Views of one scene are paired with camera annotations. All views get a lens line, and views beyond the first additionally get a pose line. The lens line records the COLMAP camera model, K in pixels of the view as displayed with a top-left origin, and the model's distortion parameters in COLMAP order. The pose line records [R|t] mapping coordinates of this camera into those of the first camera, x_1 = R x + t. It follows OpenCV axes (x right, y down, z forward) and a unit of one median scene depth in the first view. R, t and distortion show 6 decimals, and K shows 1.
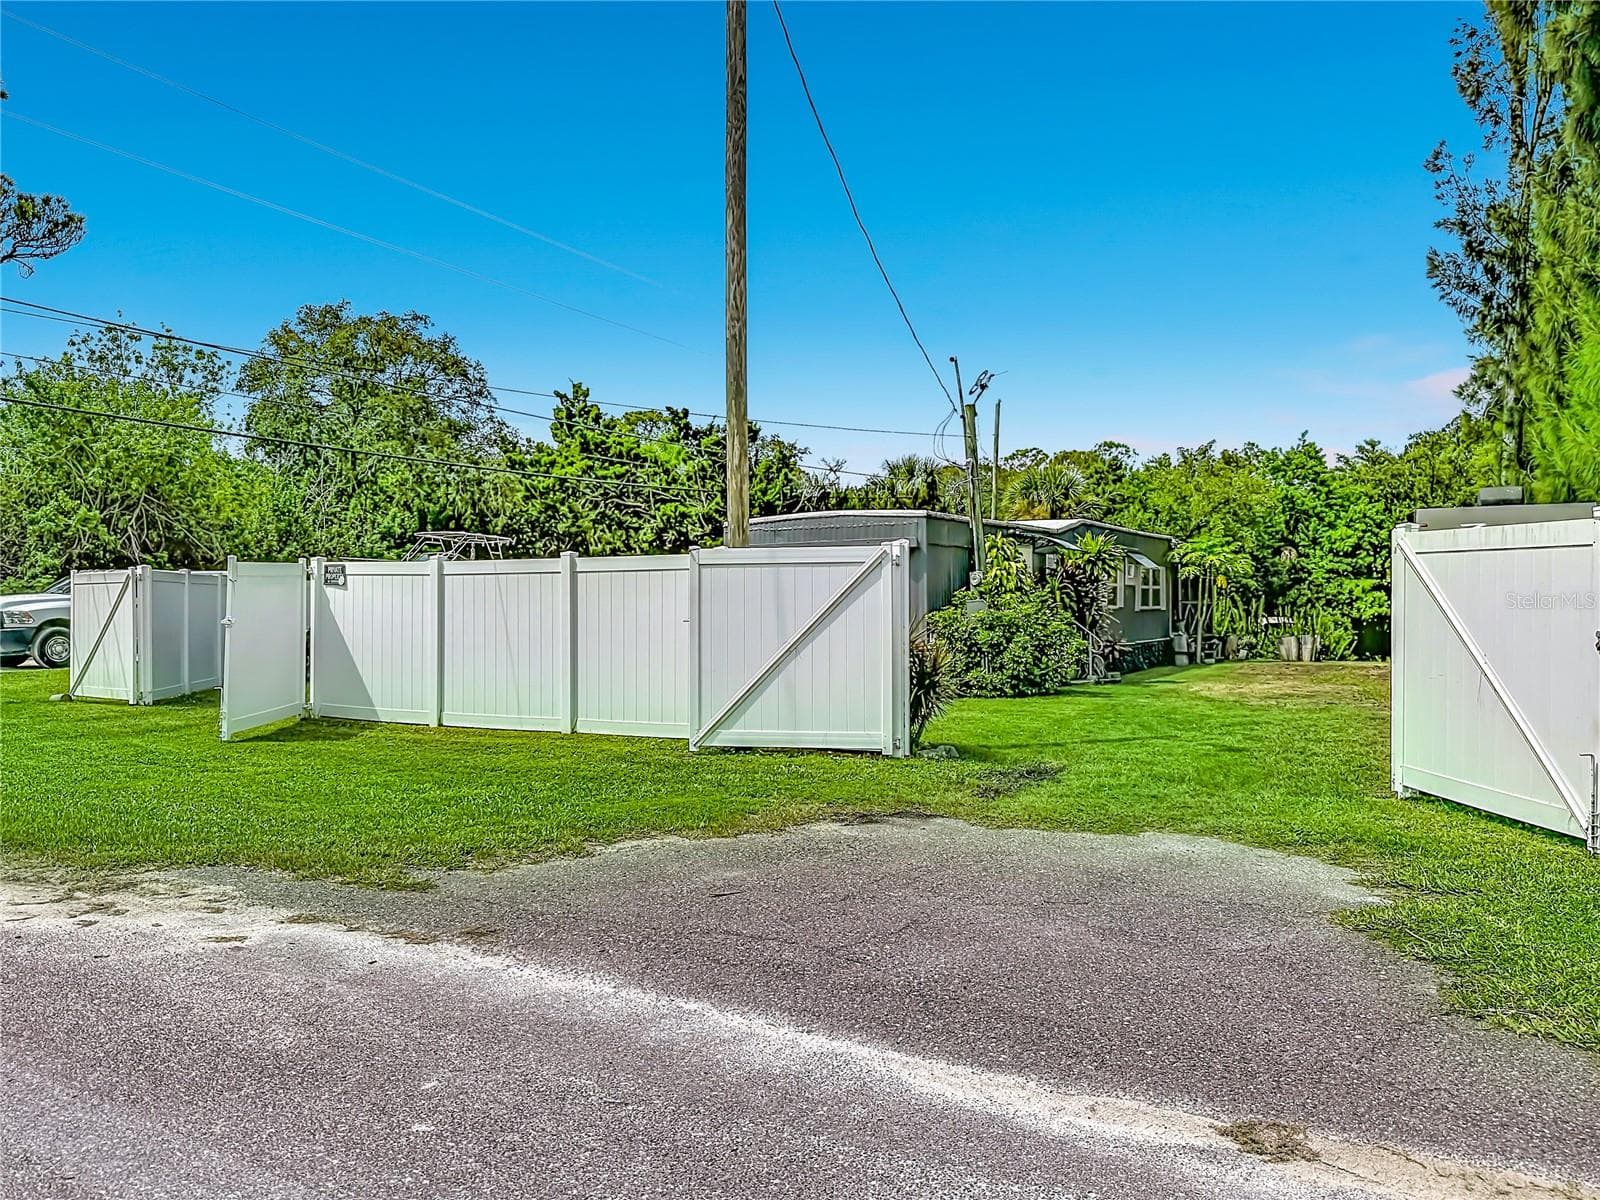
lens RADIAL K [[1148.3, 0, 812.8], [0, 1148.3, 607.1], [0, 0, 1]] dist [0.022694, -0.026926]
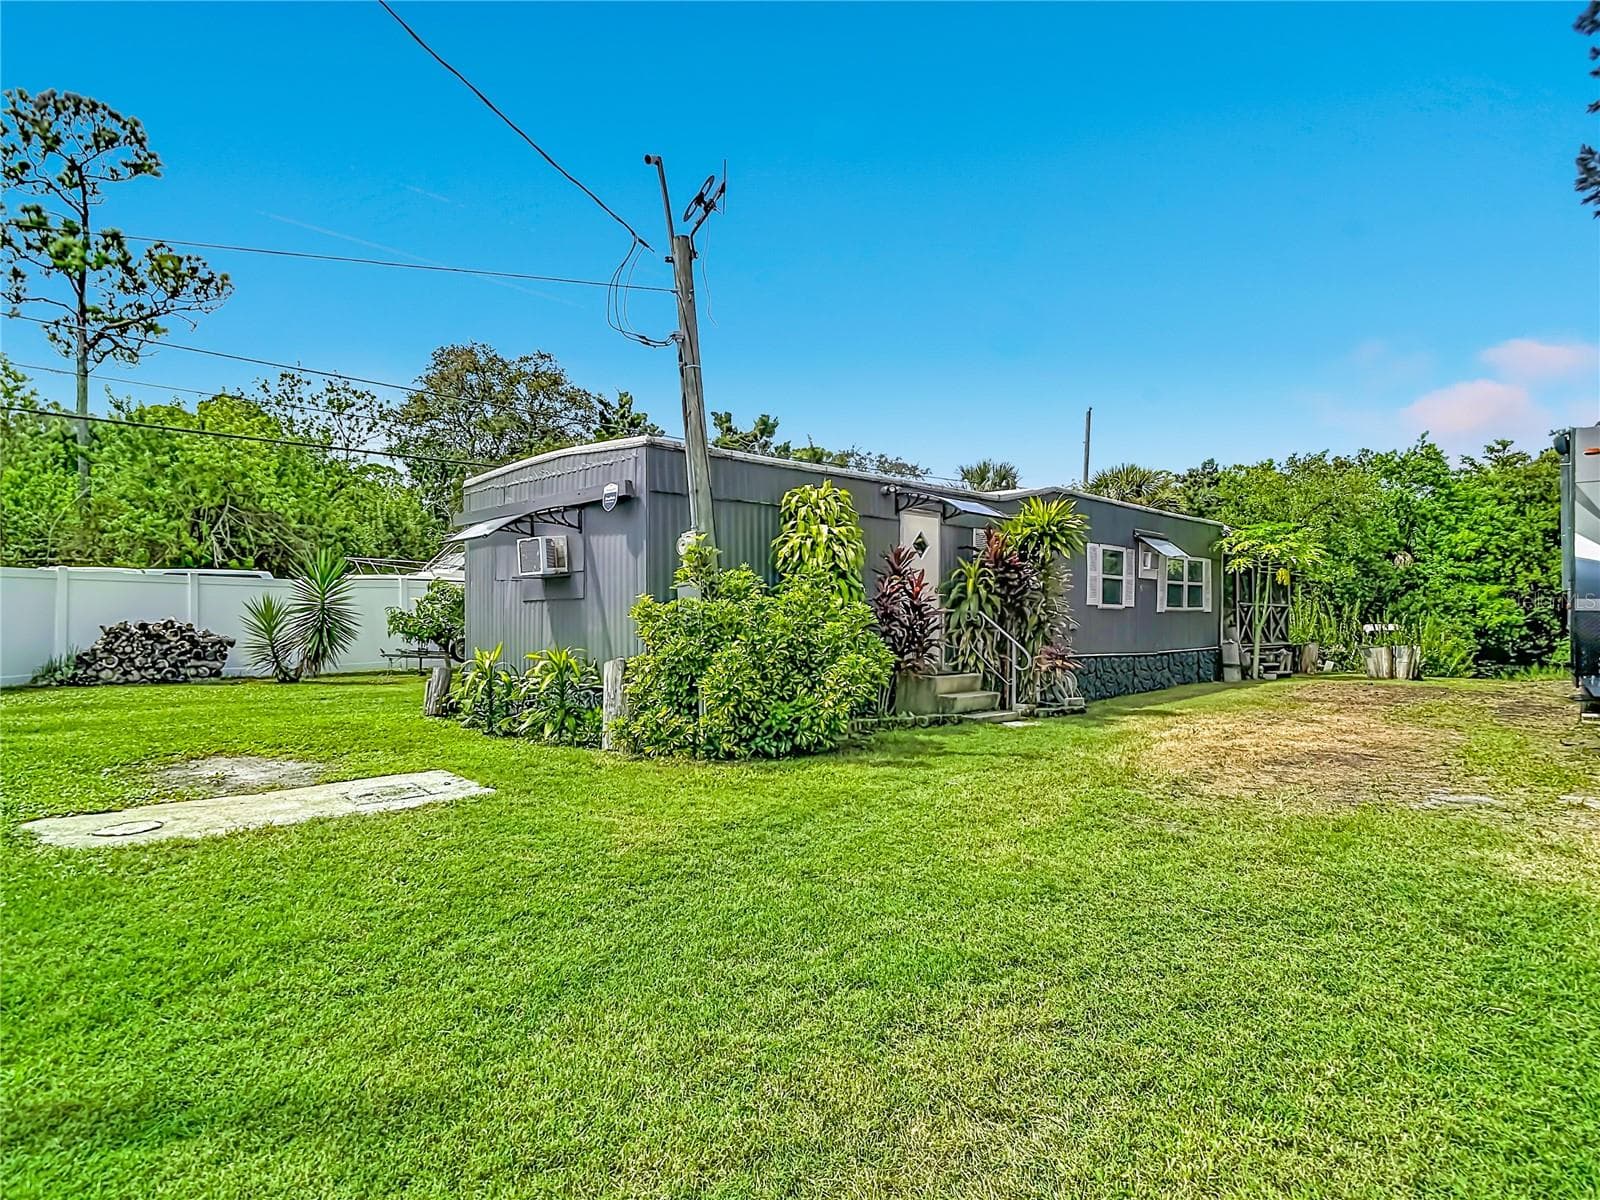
lens RADIAL K [[869.0, 0, 811.8], [0, 869.0, 632.6], [0, 0, 1]] dist [-0.016871, -0.004858]
pose [[0.974600, 0.009928, -0.223731, 0.160649], [-0.005381, 0.999767, 0.020923, 0.005162], [0.223886, -0.019188, 0.974426, 0.322689]]
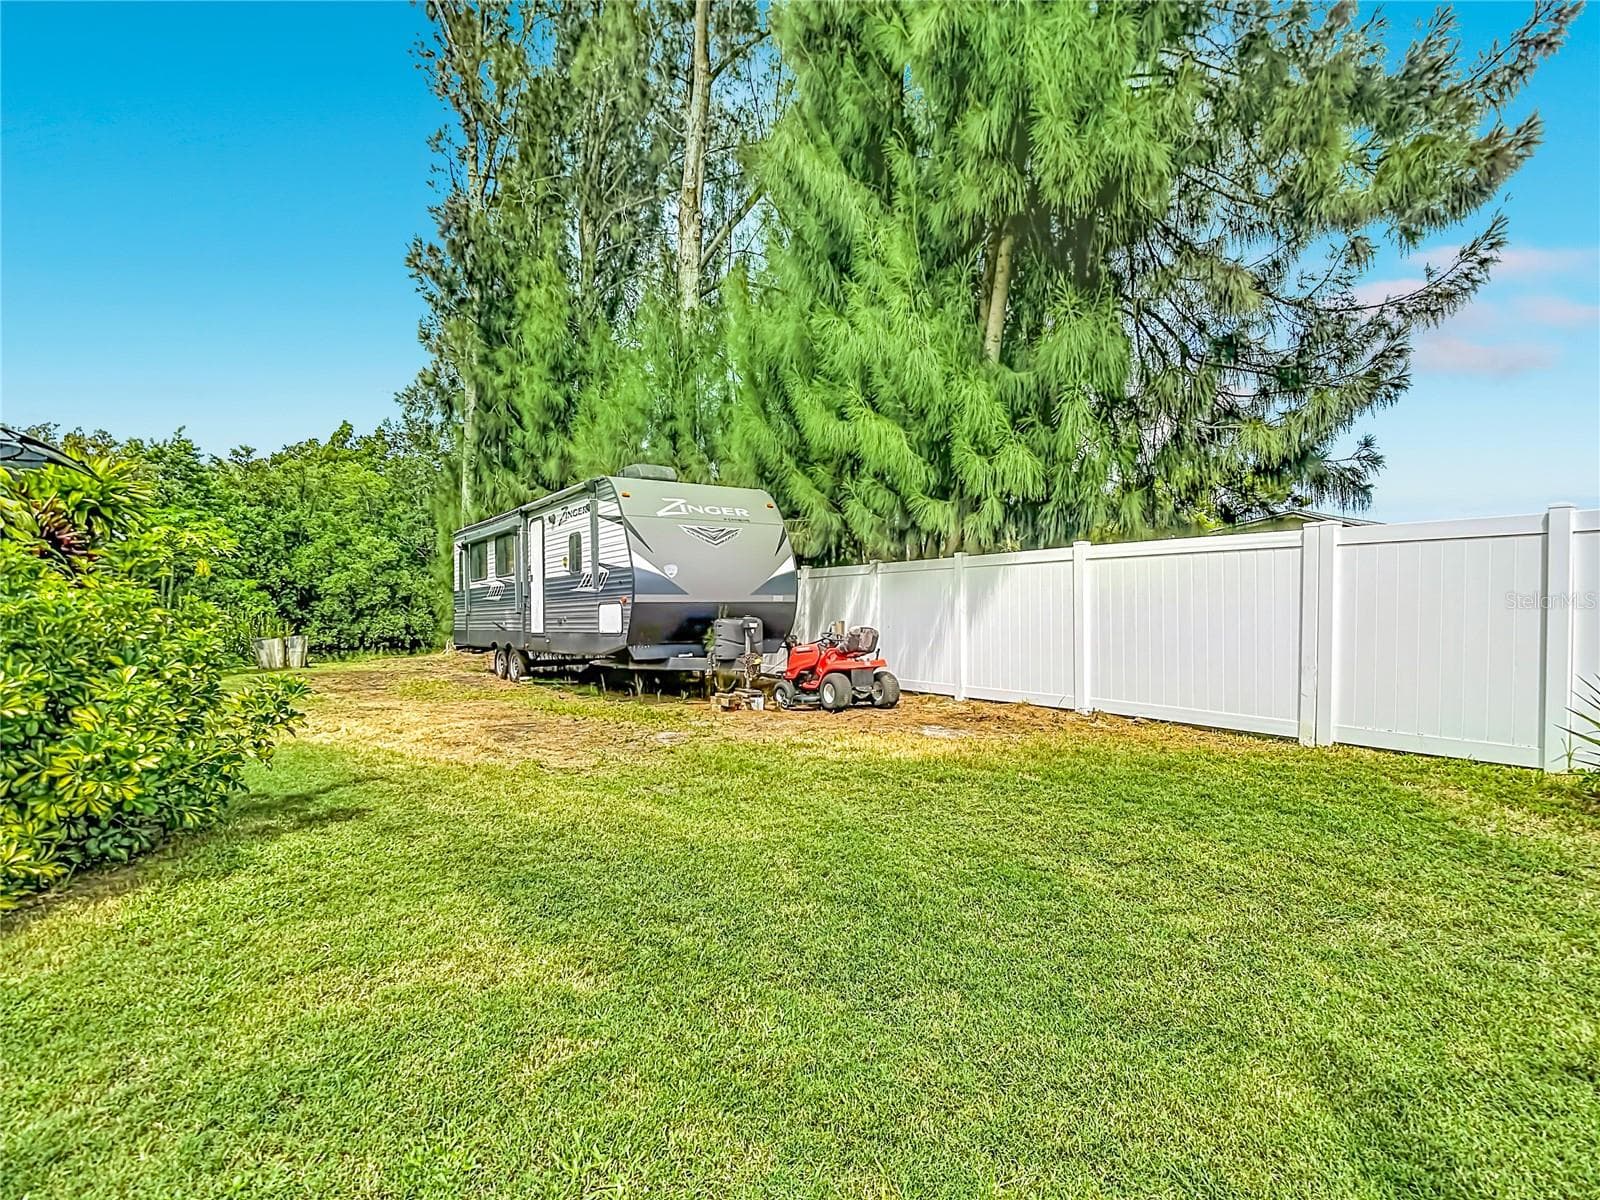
lens RADIAL K [[839.6, 0, 786.1], [0, 839.6, 656.3], [0, 0, 1]] dist [-0.020994, -0.001612]
pose [[0.446261, -0.056624, 0.893110, 0.035735], [0.004726, 0.998131, 0.060920, 0.003628], [-0.894890, -0.022965, 0.445695, 0.393629]]
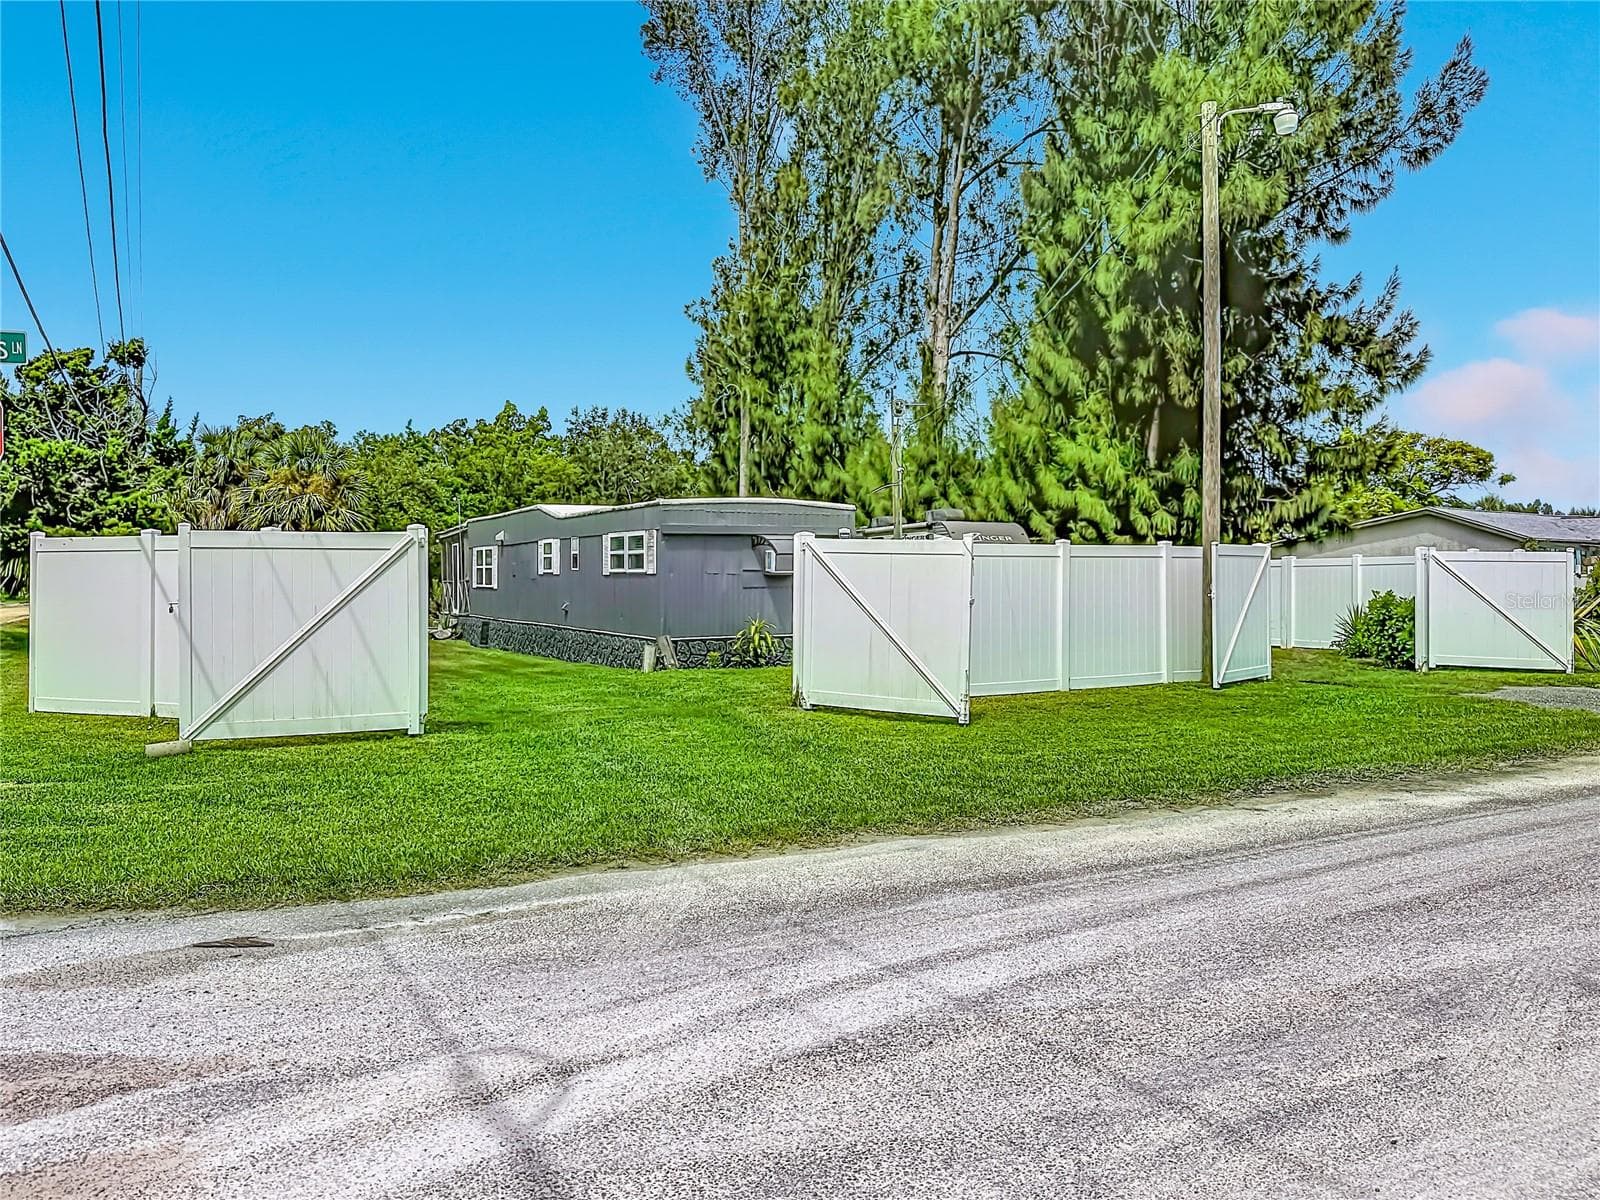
lens RADIAL K [[1148.3, 0, 777.3], [0, 1148.3, 620.2], [0, 0, 1]] dist [0.022694, -0.026926]
pose [[0.524929, -0.027799, 0.850692, -0.537055], [0.000494, 0.999476, 0.032357, -0.001892], [-0.851146, -0.016565, 0.524668, 0.247466]]
